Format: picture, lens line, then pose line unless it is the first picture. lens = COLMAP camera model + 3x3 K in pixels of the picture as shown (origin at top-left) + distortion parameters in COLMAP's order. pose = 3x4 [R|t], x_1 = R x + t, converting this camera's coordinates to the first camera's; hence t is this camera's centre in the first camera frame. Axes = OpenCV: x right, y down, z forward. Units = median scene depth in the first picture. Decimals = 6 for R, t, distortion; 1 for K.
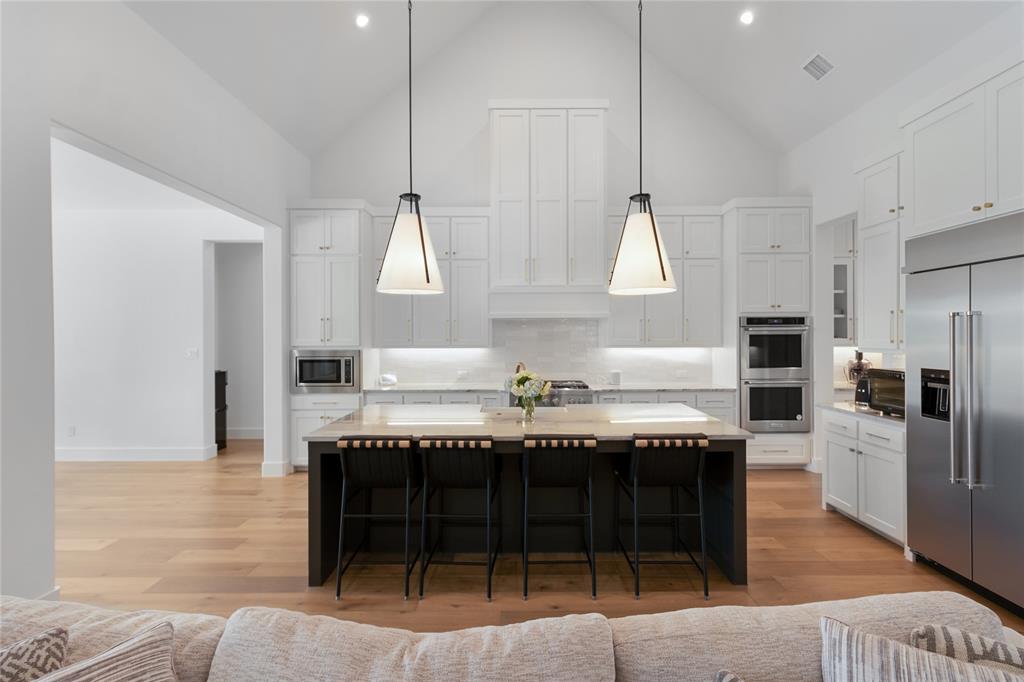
lens RADIAL K [[479.1, 0, 514.2], [0, 479.1, 337.6], [0, 0, 1]] dist [0.003645, -0.000087]
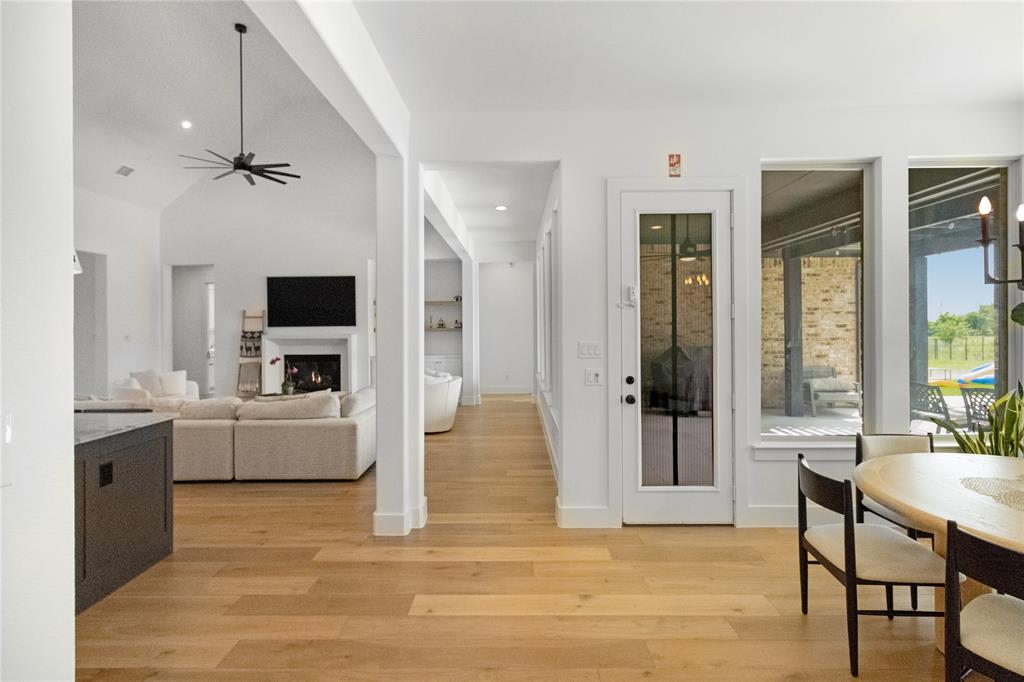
lens RADIAL K [[479.1, 0, 512.8], [0, 479.1, 328.3], [0, 0, 1]] dist [0.003645, -0.000087]
pose [[-0.999941, 0.006404, 0.008808, -0.660518], [0.006456, 0.999962, 0.005851, 0.004522], [-0.008771, 0.005907, -0.999944, 1.133708]]
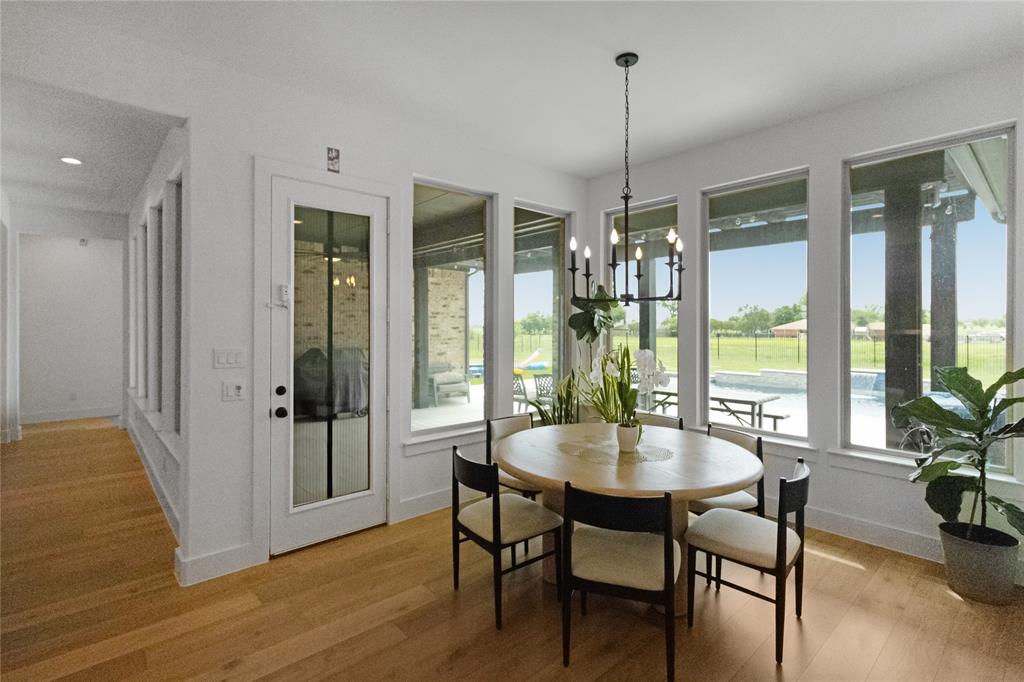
lens RADIAL K [[479.1, 0, 515.0], [0, 479.1, 325.8], [0, 0, 1]] dist [0.003645, -0.000087]
pose [[-0.744420, -0.001149, -0.667710, -0.622949], [-0.002536, 0.999996, 0.001107, -0.001480], [0.667706, 0.002518, -0.744420, 1.069881]]
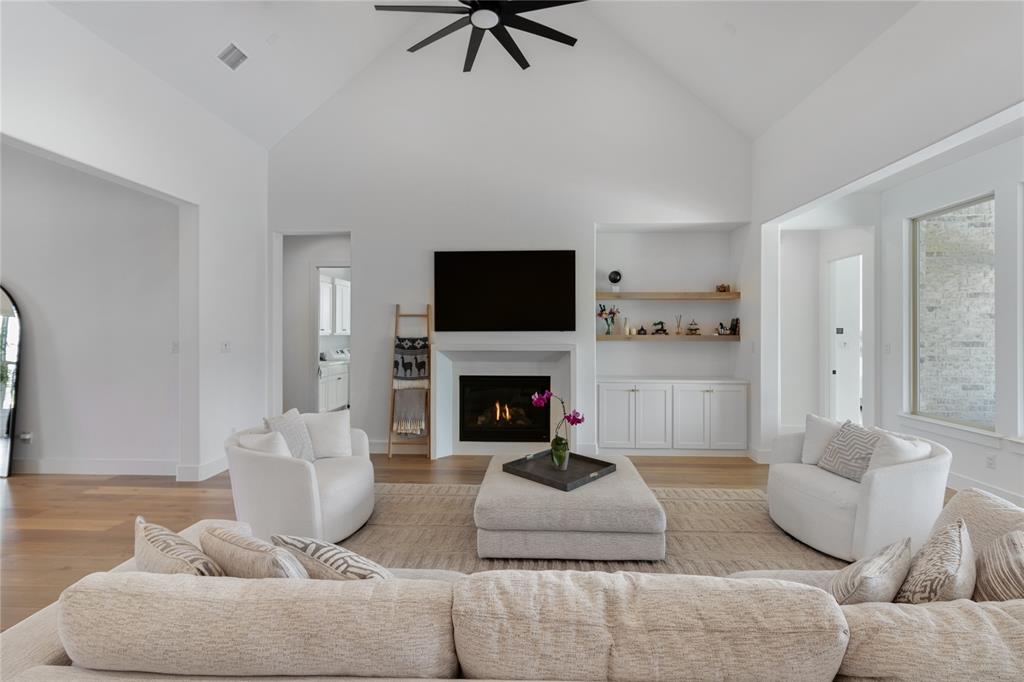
lens RADIAL K [[479.1, 0, 515.8], [0, 479.1, 333.9], [0, 0, 1]] dist [0.003645, -0.000087]
pose [[-0.999171, -0.000368, 0.040719, 0.010437], [-0.000438, 0.999998, -0.001689, 0.012425], [-0.040718, -0.001705, -0.999169, 0.488054]]
